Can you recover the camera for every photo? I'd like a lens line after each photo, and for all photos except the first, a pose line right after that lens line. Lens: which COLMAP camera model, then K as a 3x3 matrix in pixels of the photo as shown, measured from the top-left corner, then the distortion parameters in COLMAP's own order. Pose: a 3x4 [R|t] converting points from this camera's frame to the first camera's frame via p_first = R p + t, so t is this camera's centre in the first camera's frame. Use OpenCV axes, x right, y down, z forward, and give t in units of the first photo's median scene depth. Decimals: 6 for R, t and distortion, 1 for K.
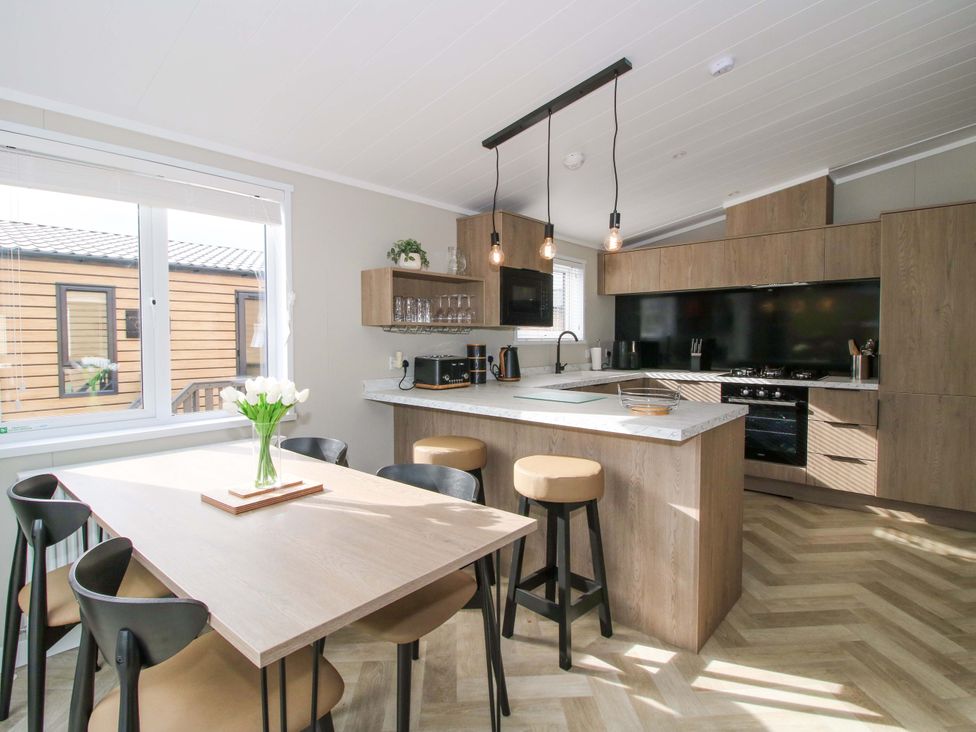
lens RADIAL K [[514.2, 0, 489.3], [0, 514.2, 359.6], [0, 0, 1]] dist [-0.002225, -0.000075]
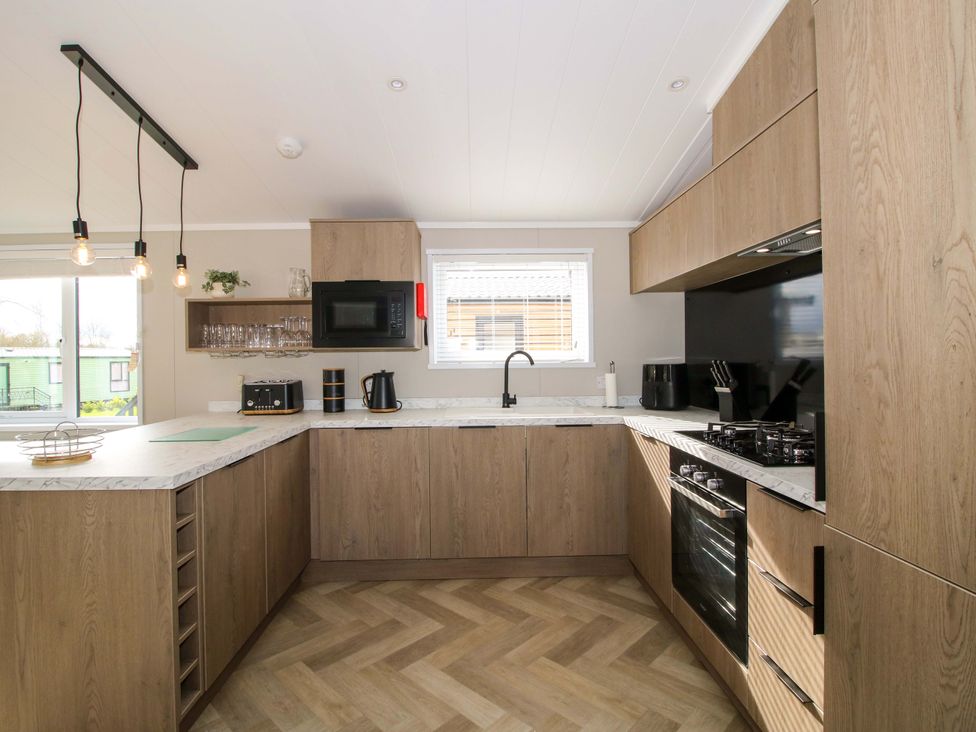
lens RADIAL K [[514.2, 0, 489.3], [0, 514.2, 359.6], [0, 0, 1]] dist [-0.002225, -0.000075]
pose [[0.669668, -0.003316, -0.742653, 0.833226], [-0.021122, 0.999500, -0.023510, -0.030711], [0.742360, 0.031430, 0.669263, 0.588515]]
